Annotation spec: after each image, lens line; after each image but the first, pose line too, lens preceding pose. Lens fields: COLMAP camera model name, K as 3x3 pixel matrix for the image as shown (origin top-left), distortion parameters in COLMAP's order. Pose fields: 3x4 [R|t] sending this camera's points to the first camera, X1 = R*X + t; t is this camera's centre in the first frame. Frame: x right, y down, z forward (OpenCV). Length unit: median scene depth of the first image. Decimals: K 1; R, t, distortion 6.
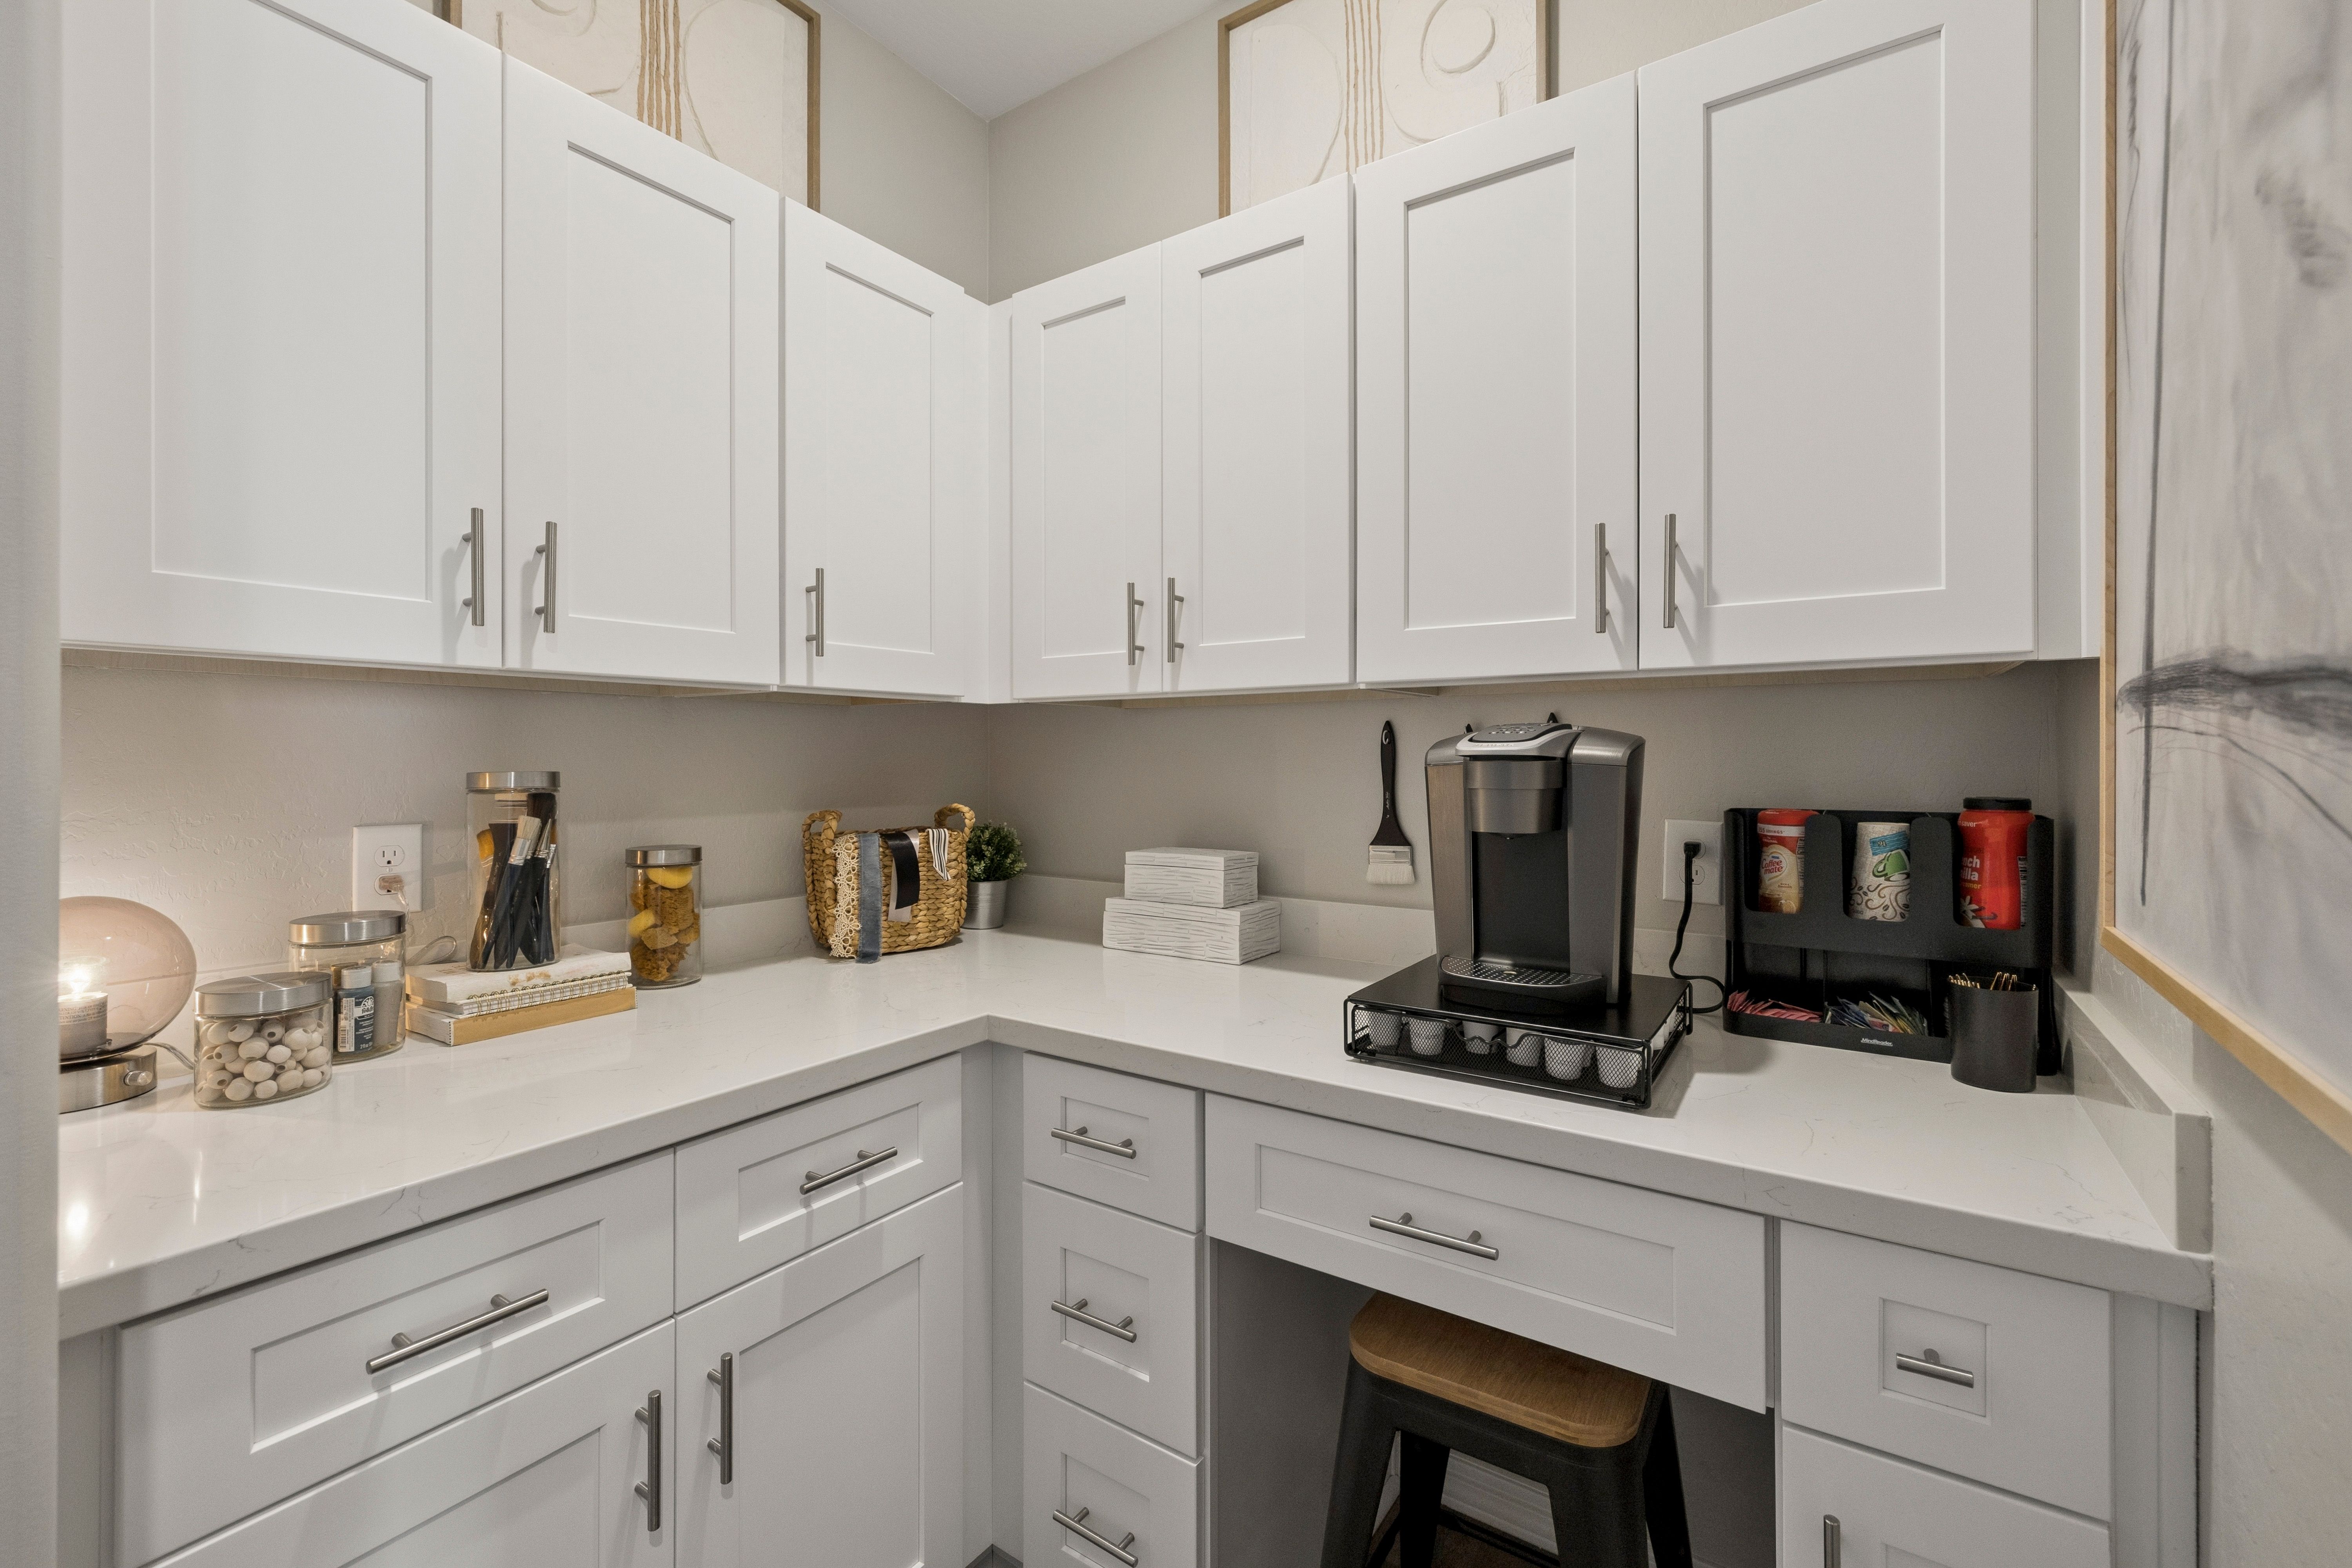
lens RADIAL K [[1001.4, 0, 1178.8], [0, 1001.4, 765.2], [0, 0, 1]] dist [0.003519, 0.000353]
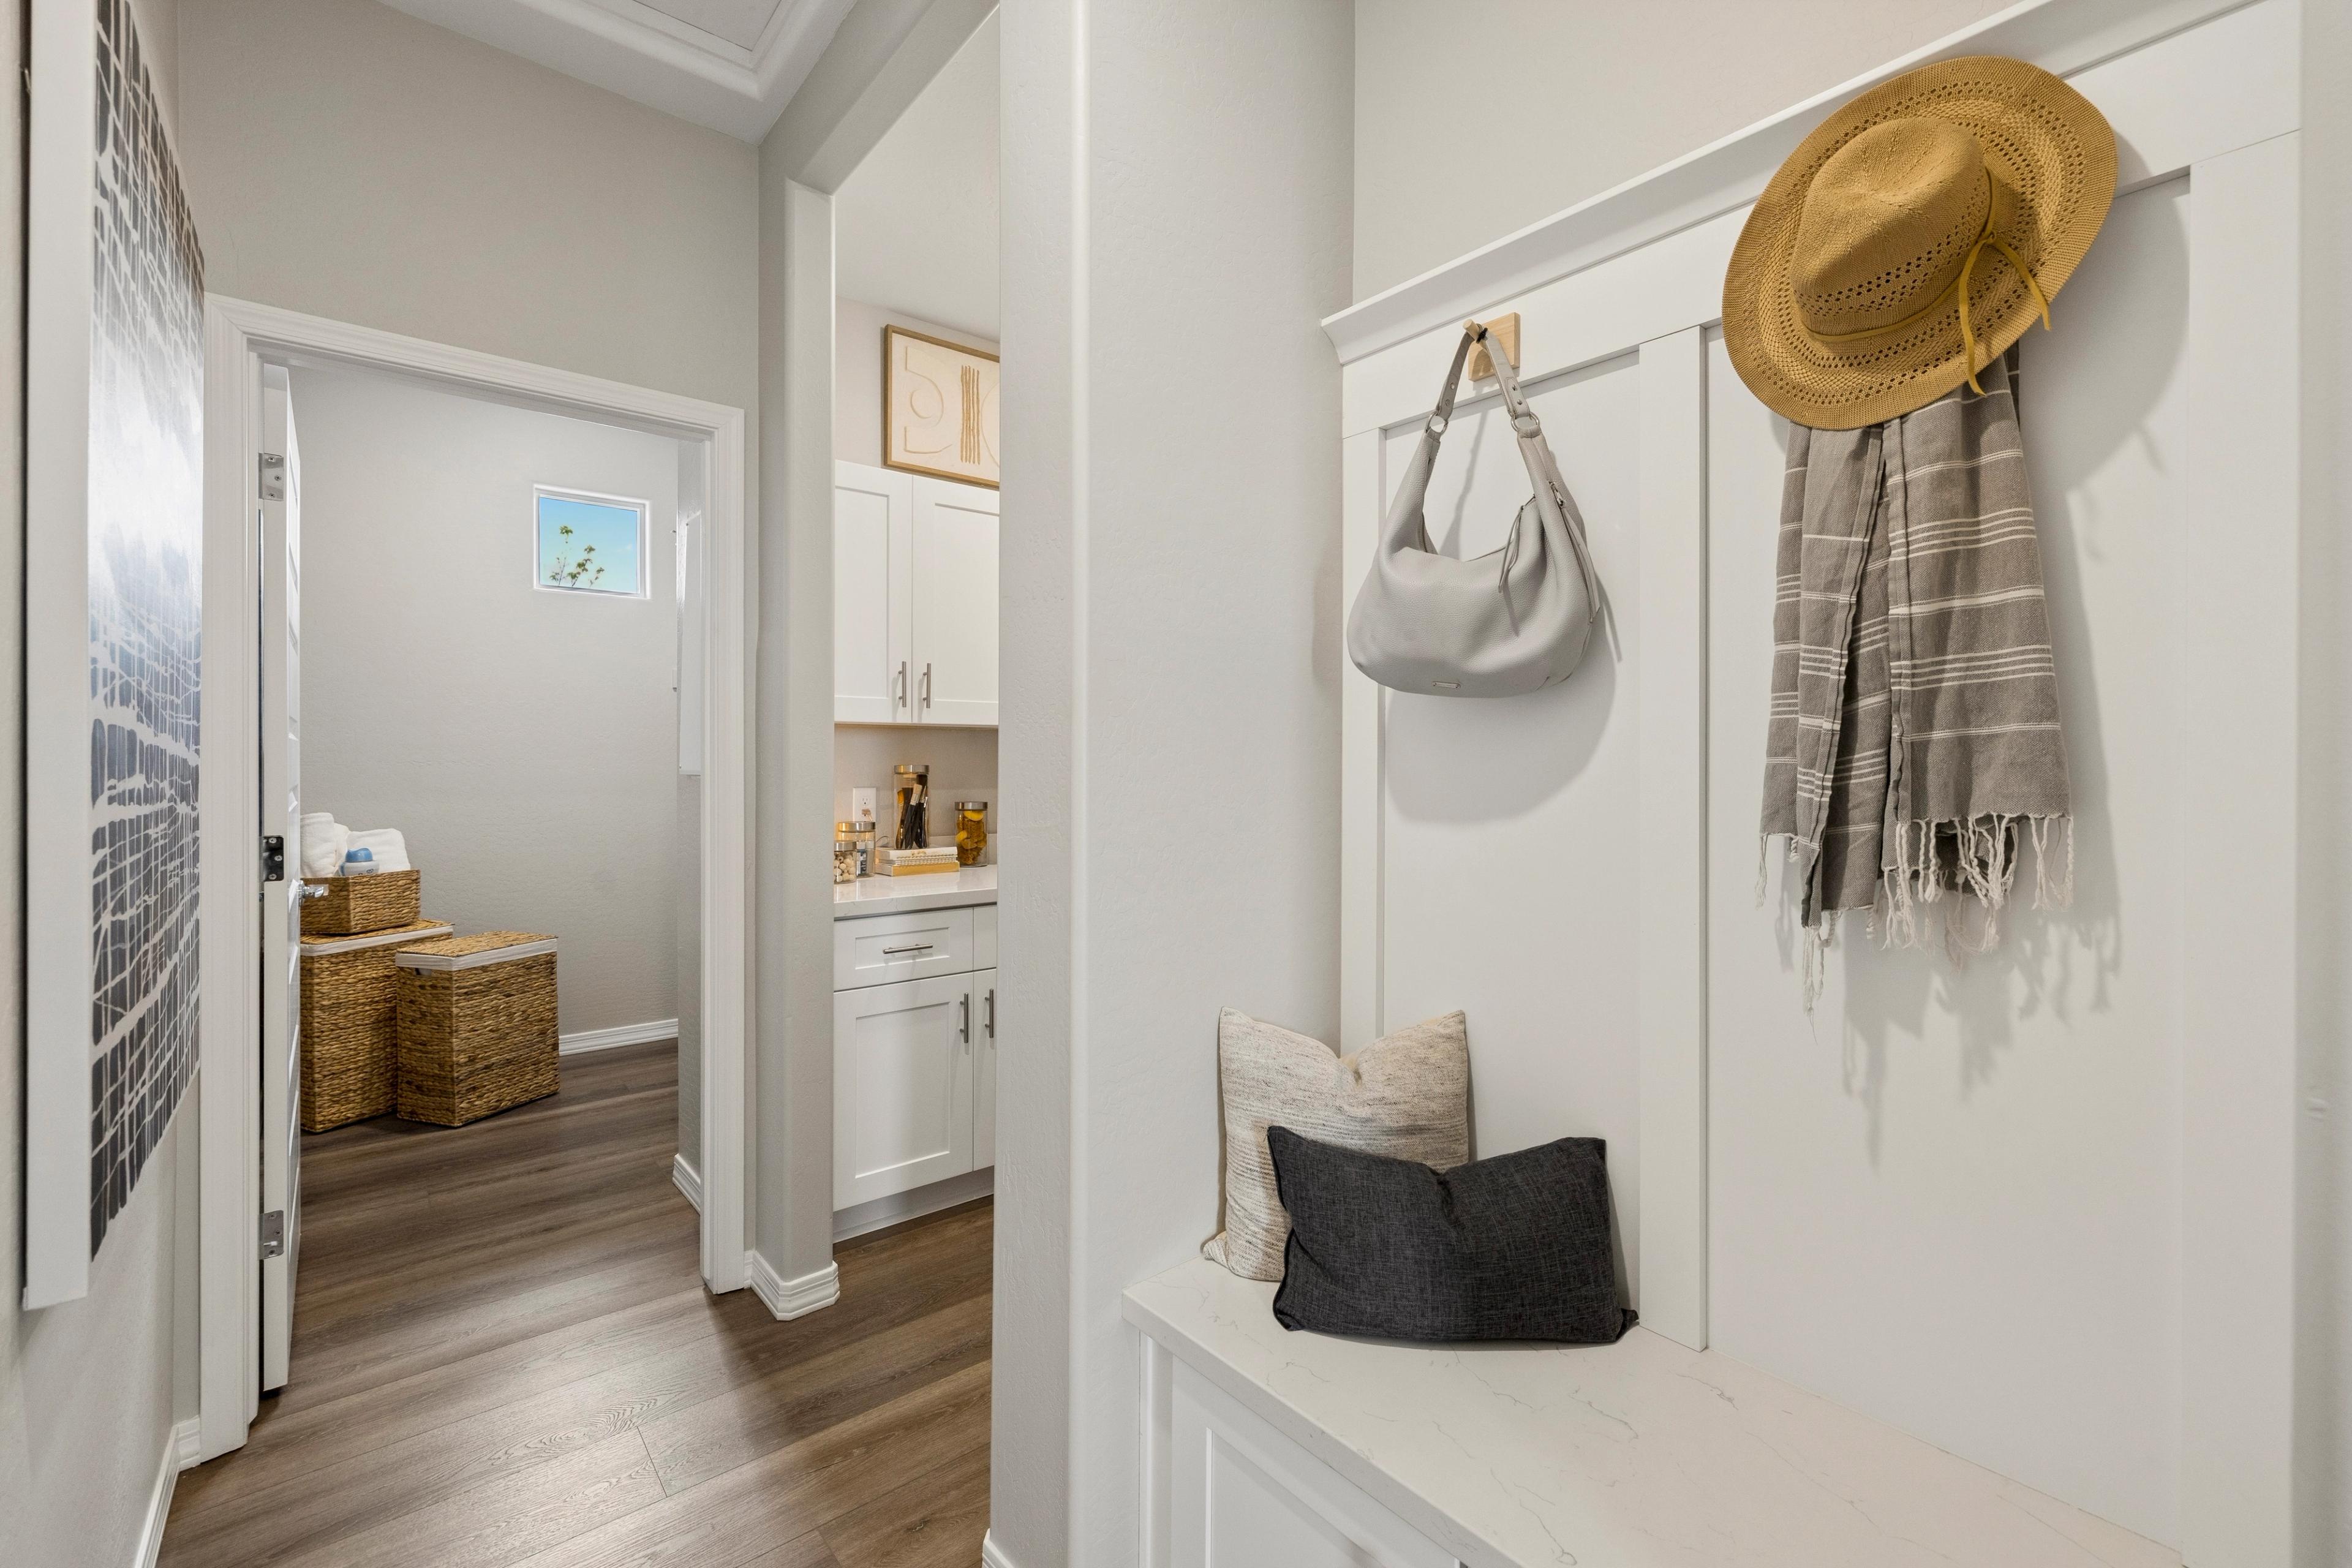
lens RADIAL K [[1001.4, 0, 1185.4], [0, 1001.4, 775.3], [0, 0, 1]] dist [0.003519, 0.000353]
pose [[0.963392, 0.002555, -0.268086, 0.567180], [-0.002034, 0.999995, 0.002222, 0.023673], [0.268090, -0.001595, 0.963392, -1.062880]]
